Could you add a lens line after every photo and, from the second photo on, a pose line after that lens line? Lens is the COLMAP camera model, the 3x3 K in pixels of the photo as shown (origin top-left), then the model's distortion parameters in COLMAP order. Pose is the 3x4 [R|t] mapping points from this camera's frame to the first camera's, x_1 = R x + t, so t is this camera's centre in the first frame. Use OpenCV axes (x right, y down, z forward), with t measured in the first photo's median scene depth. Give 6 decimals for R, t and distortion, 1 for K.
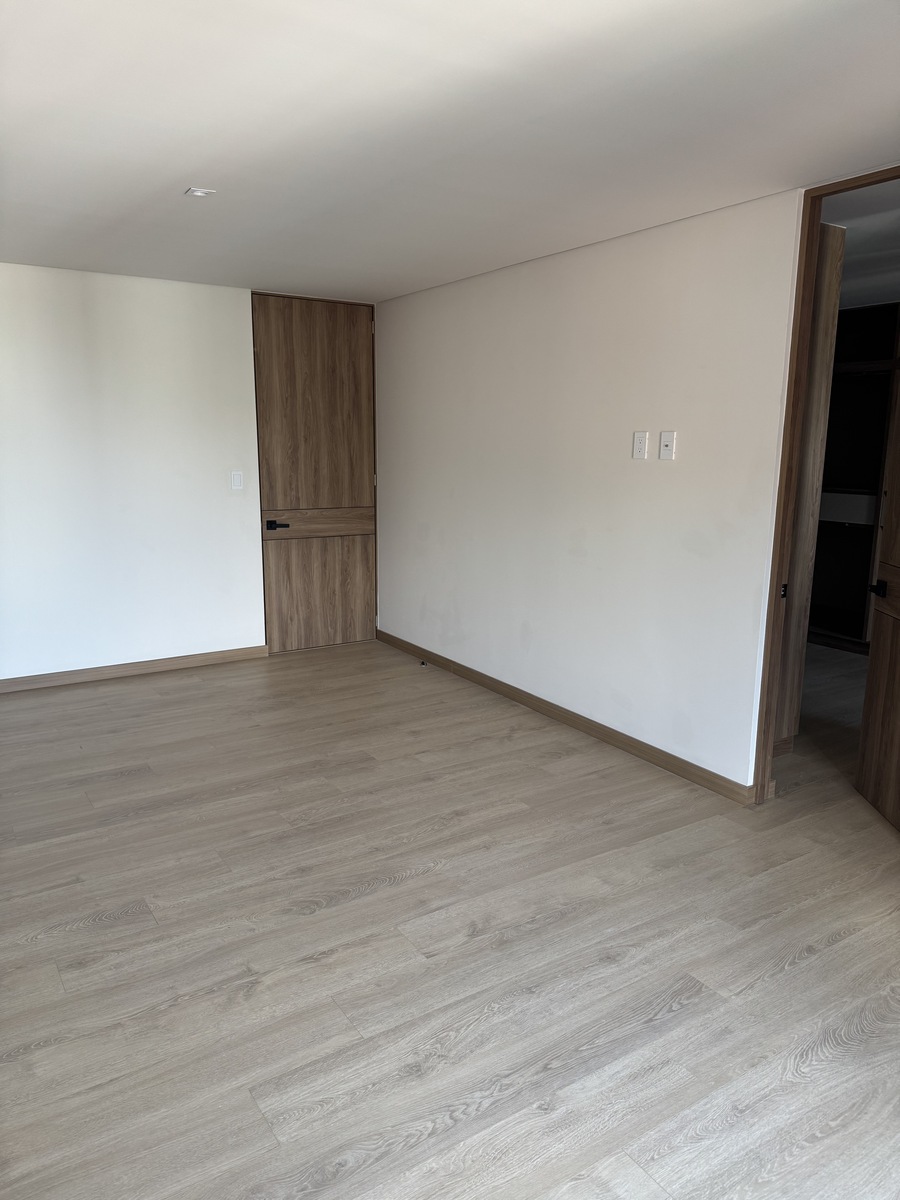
lens RADIAL K [[842.5, 0, 456.9], [0, 842.5, 600.7], [0, 0, 1]] dist [0.020633, -0.006857]
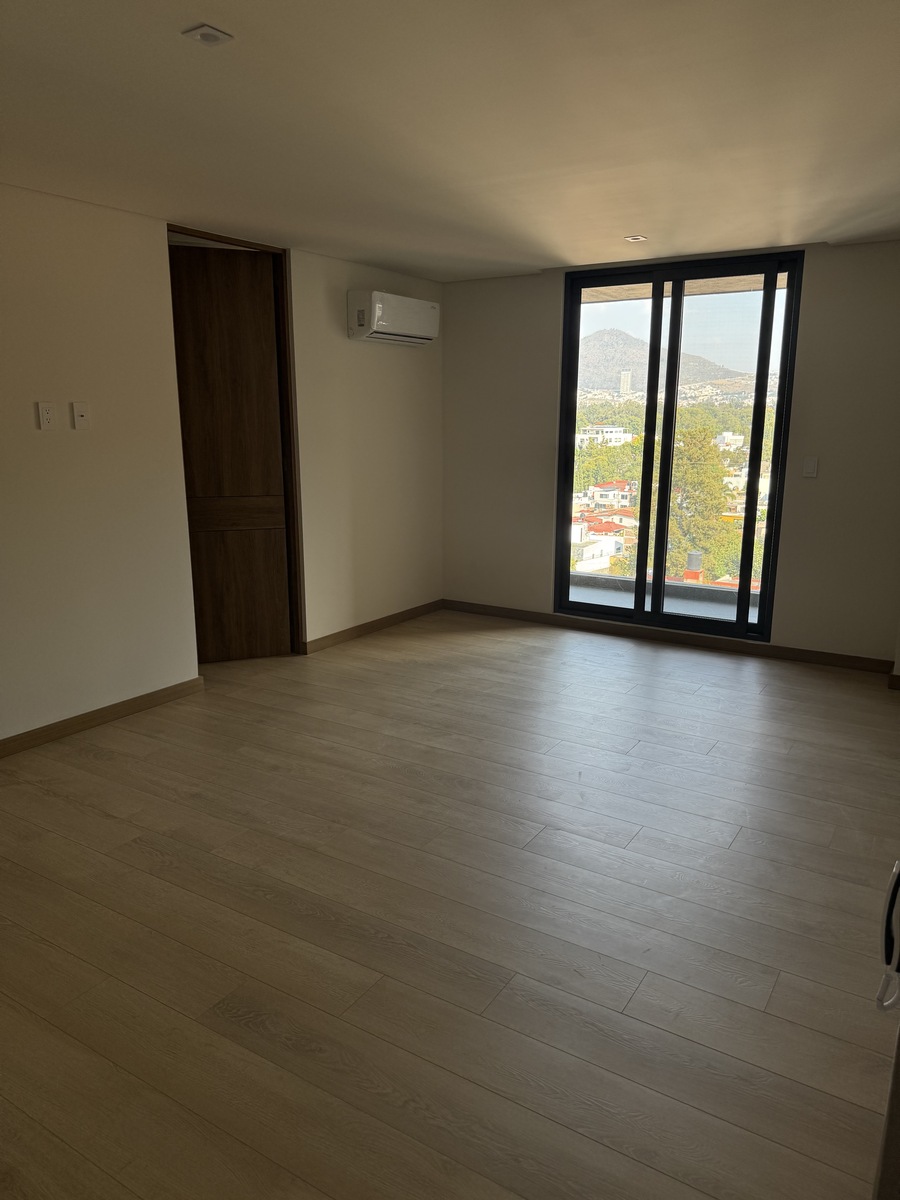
lens RADIAL K [[842.5, 0, 456.9], [0, 842.5, 600.7], [0, 0, 1]] dist [0.020633, -0.006857]
pose [[-0.420371, -0.210597, 0.882574, -0.989252], [0.164538, 0.938872, 0.302400, -0.229167], [-0.892309, 0.272337, -0.360023, 1.123730]]
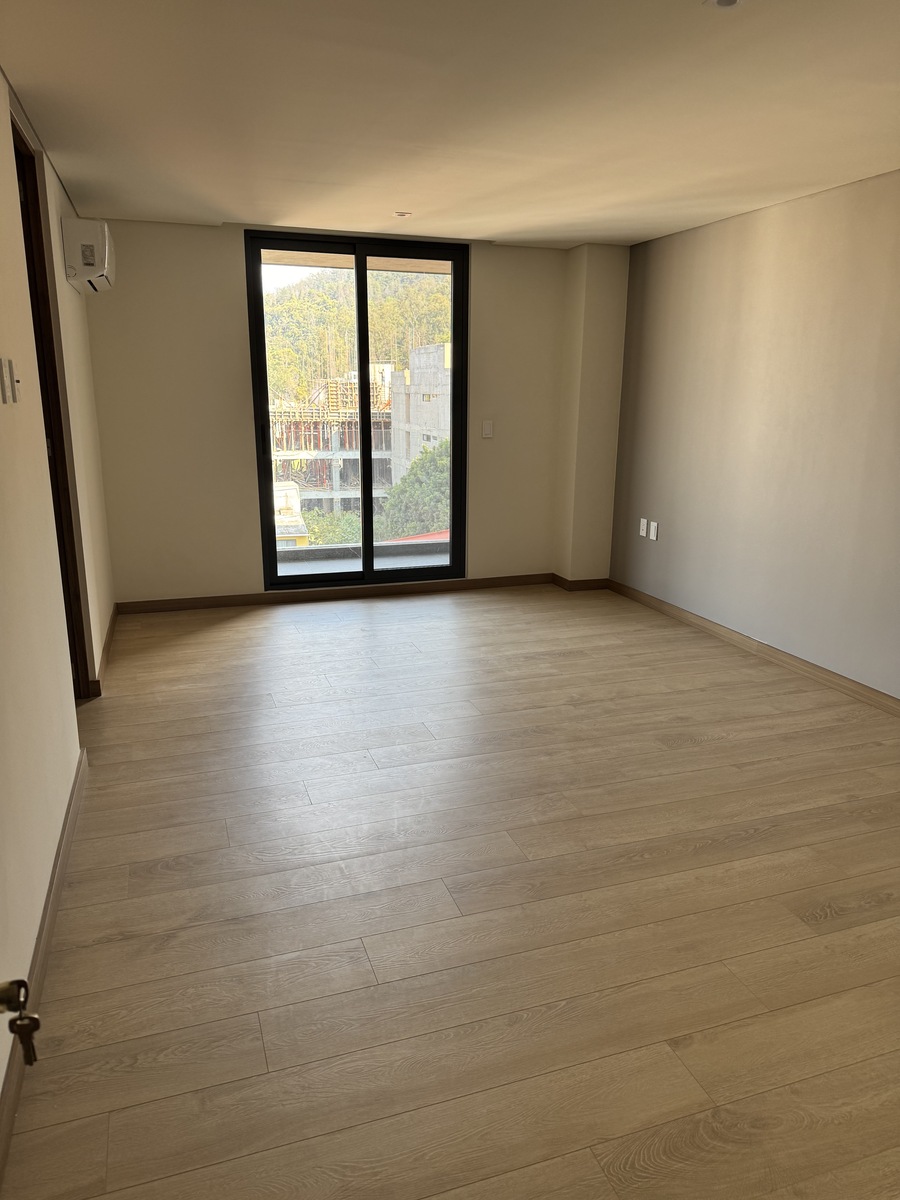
lens RADIAL K [[842.5, 0, 456.9], [0, 842.5, 600.7], [0, 0, 1]] dist [0.020633, -0.006857]
pose [[-0.970115, -0.076677, 0.230210, -0.273461], [0.028662, 0.905903, 0.422515, -0.324646], [-0.240945, 0.416486, -0.876632, 1.714130]]
